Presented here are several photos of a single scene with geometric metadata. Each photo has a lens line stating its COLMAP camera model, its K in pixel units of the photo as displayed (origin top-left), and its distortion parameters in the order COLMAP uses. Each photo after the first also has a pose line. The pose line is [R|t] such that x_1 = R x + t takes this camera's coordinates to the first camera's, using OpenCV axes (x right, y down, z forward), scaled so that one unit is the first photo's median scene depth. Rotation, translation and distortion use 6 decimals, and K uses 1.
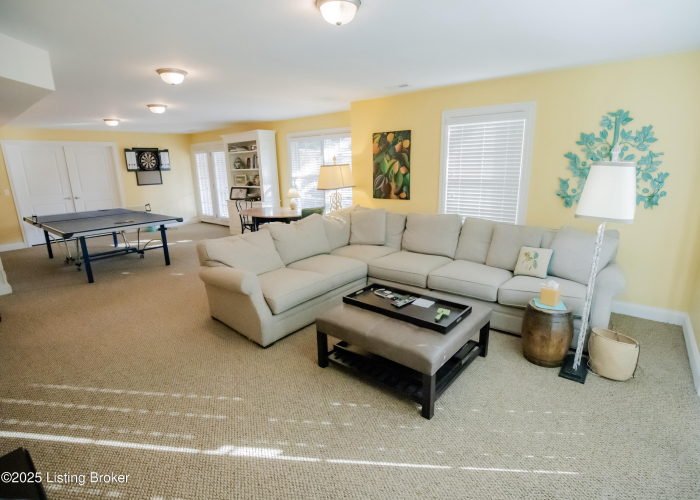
lens RADIAL K [[353.4, 0, 348.1], [0, 353.4, 247.8], [0, 0, 1]] dist [-0.030156, 0.001128]
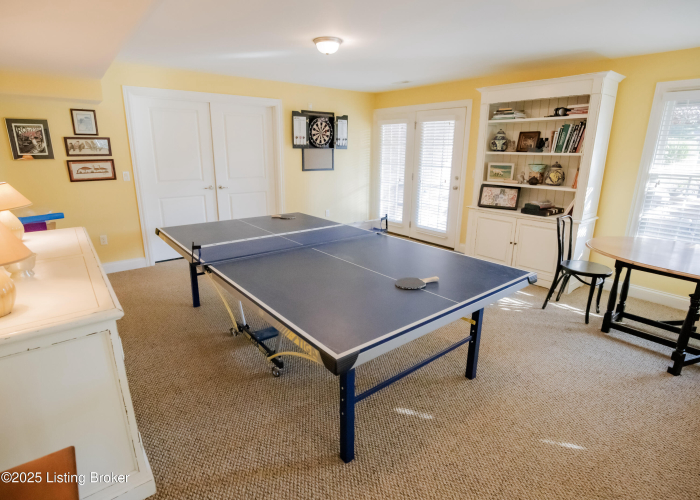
lens RADIAL K [[363.4, 0, 350.0], [0, 363.4, 250.0], [0, 0, 1]] dist [-0.029884, 0.003175]
pose [[0.979428, 0.084180, -0.183397, -0.418905], [-0.076200, 0.995831, 0.050143, -0.080349], [0.186854, -0.035137, 0.981759, 0.392316]]
